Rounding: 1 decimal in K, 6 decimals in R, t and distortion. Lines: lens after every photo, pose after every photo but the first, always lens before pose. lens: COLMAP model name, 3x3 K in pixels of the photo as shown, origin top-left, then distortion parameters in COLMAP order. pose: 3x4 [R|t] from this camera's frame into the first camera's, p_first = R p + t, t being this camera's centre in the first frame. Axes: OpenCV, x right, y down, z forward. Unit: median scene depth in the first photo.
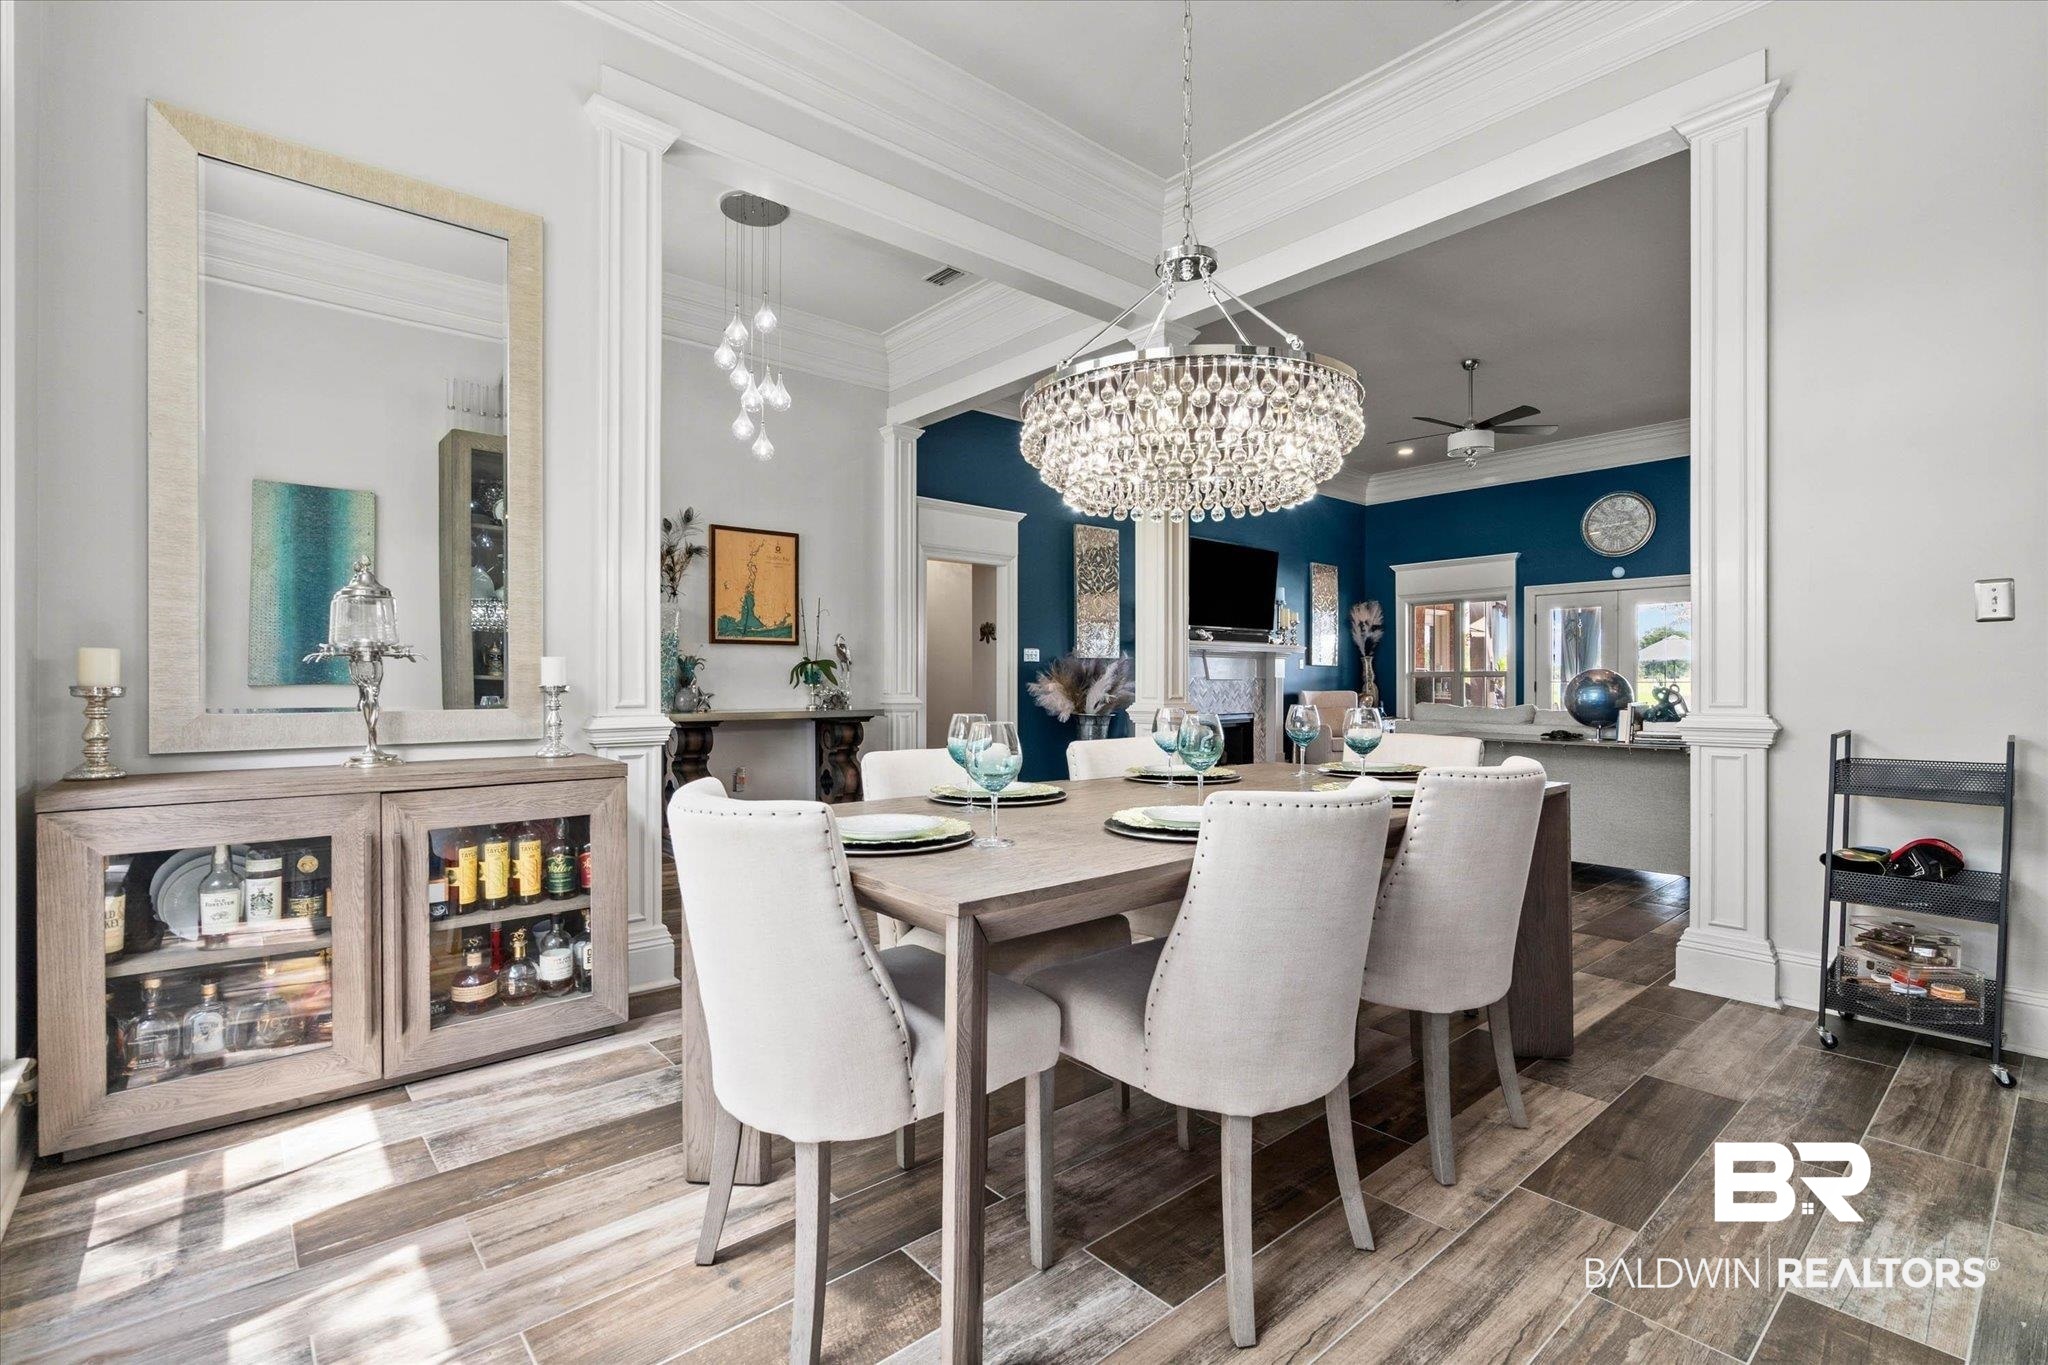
lens RADIAL K [[930.4, 0, 1026.1], [0, 930.4, 682.7], [0, 0, 1]] dist [-0.003952, 0.000451]
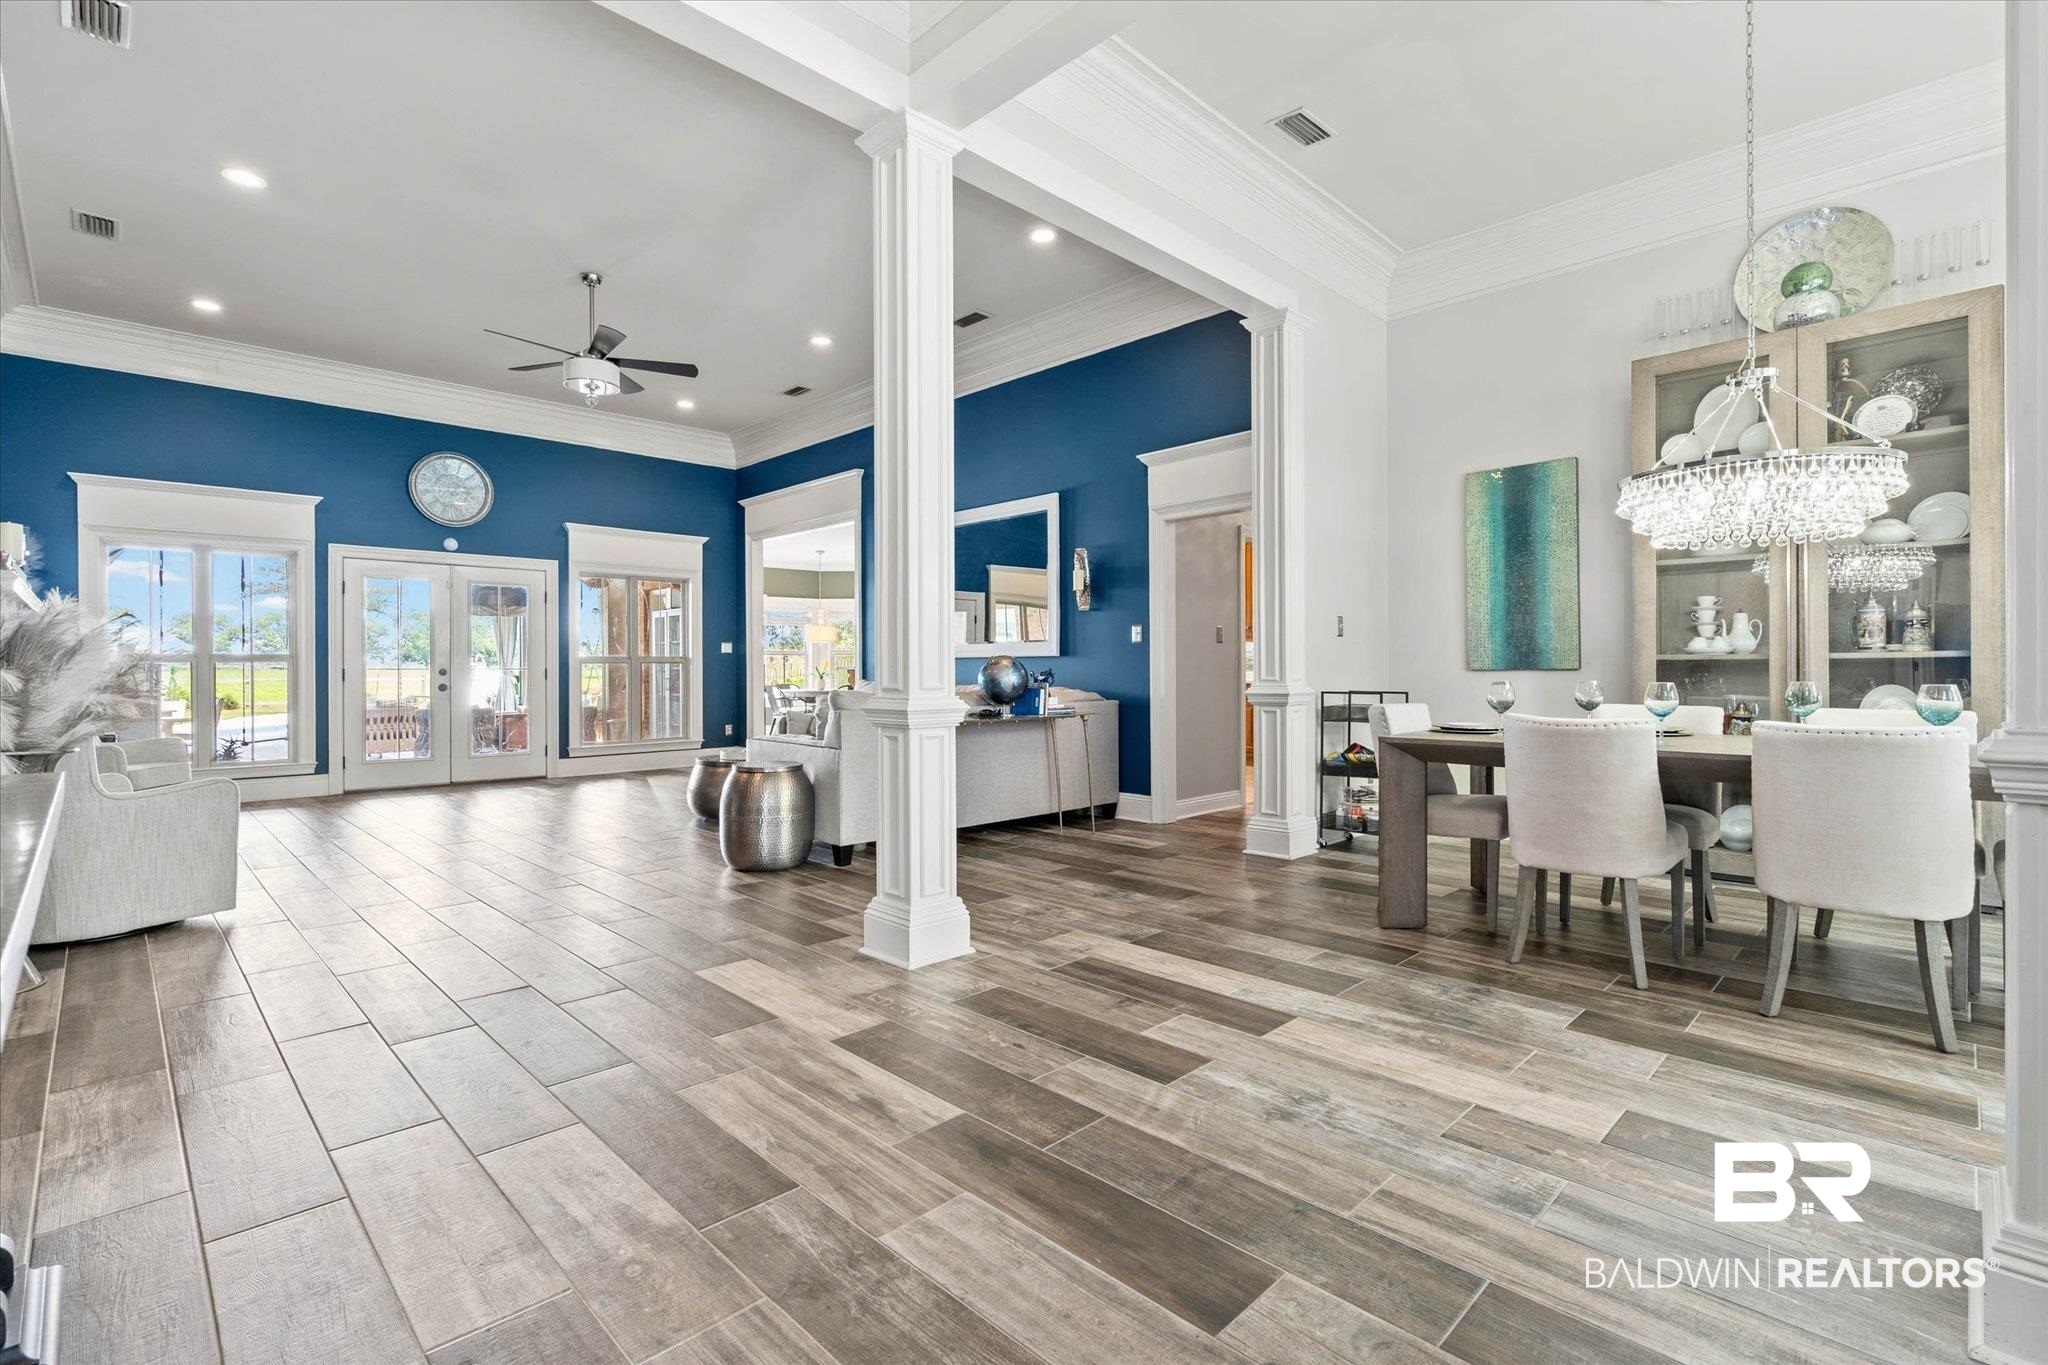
lens RADIAL K [[930.4, 0, 1022.1], [0, 930.4, 669.8], [0, 0, 1]] dist [-0.003952, 0.000451]
pose [[-0.072497, -0.002370, 0.997366, -0.269596], [0.004130, 0.999988, 0.002676, 0.000324], [-0.997360, 0.004314, -0.072487, 0.503194]]
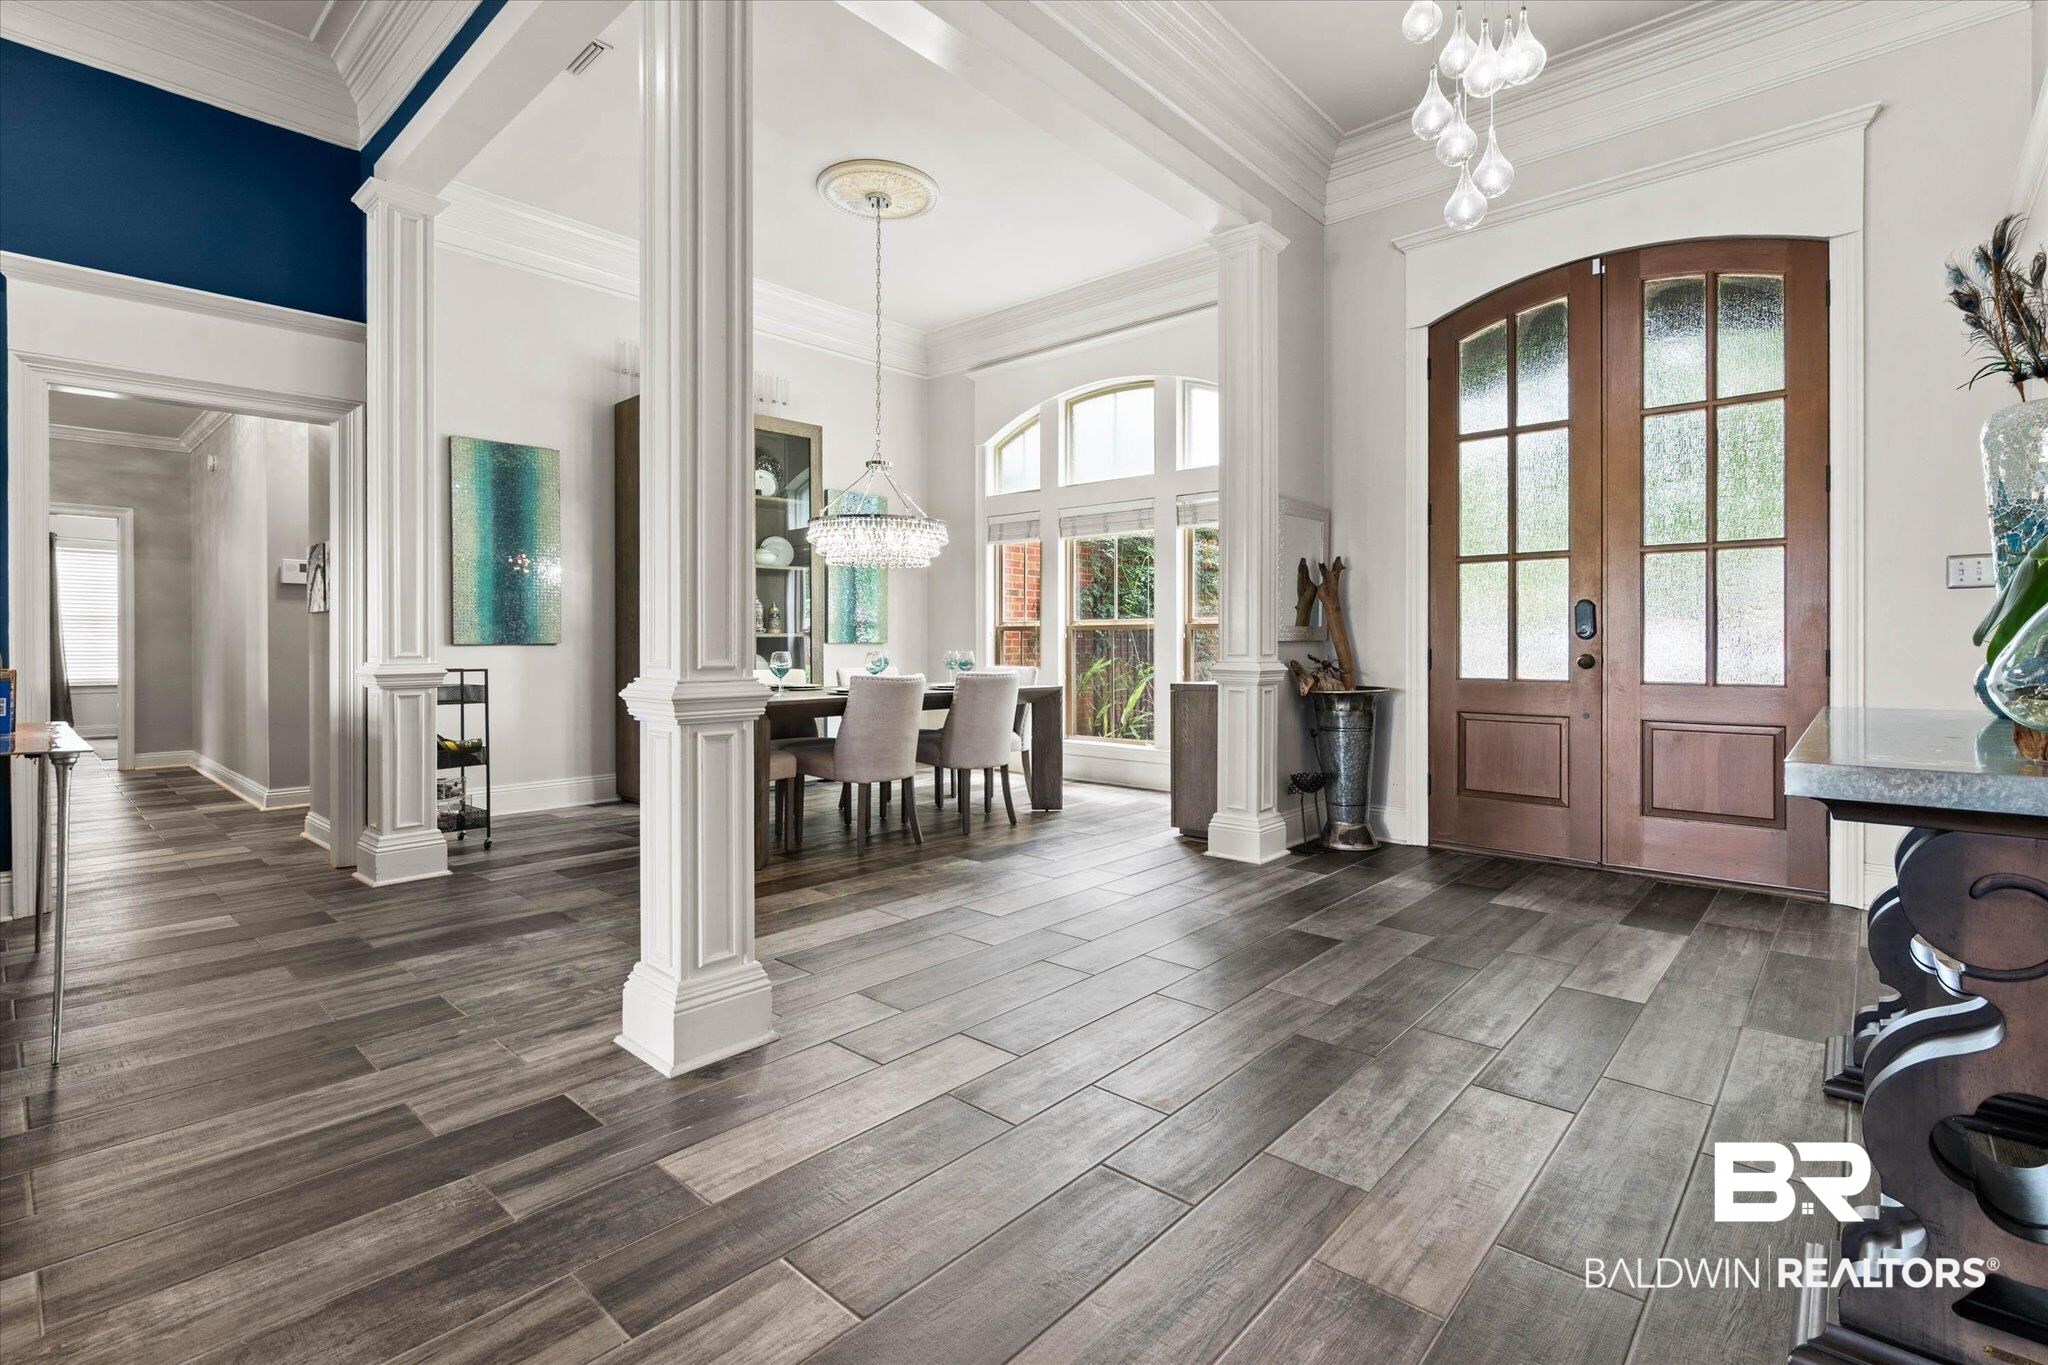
lens RADIAL K [[930.4, 0, 1032.1], [0, 930.4, 650.5], [0, 0, 1]] dist [-0.003952, 0.000451]
pose [[-0.991889, -0.000162, -0.127107, 0.021127], [-0.001209, 0.999966, 0.008160, 0.001549], [0.127101, 0.008248, -0.991855, 0.769179]]
